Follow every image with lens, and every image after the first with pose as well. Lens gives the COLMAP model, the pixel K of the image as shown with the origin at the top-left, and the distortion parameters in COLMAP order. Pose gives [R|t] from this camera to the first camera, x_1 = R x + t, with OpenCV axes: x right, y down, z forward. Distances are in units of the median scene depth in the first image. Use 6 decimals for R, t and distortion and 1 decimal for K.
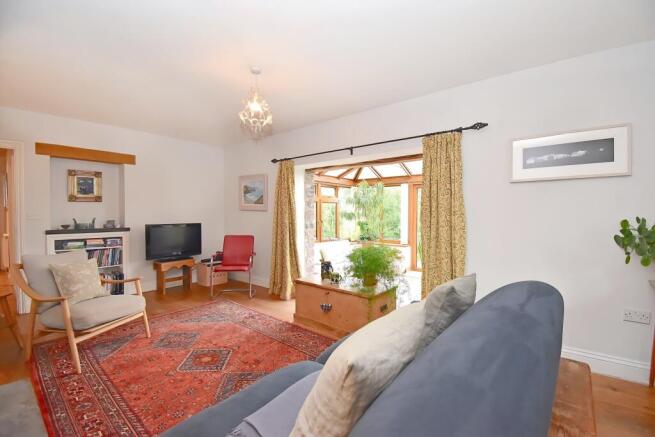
lens RADIAL K [[293.0, 0, 326.7], [0, 293.0, 215.8], [0, 0, 1]] dist [-0.004405, -0.001748]
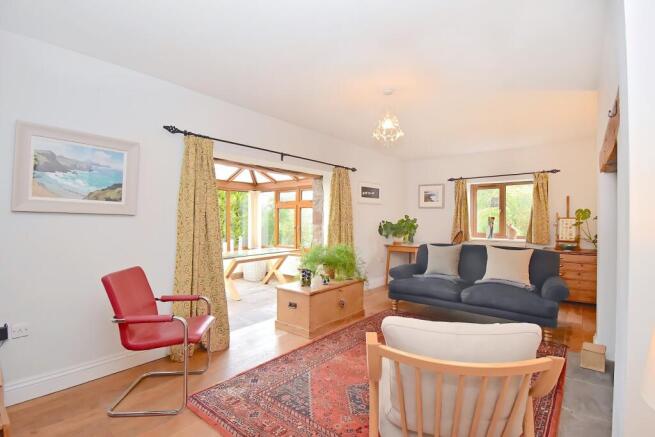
lens RADIAL K [[319.1, 0, 325.6], [0, 319.1, 218.8], [0, 0, 1]] dist [0.005913, 0.000354]
pose [[-0.014380, -0.000661, 0.999896, -1.004211], [0.007178, 0.999974, 0.000765, -0.011893], [-0.999871, 0.007189, -0.014375, 0.876228]]
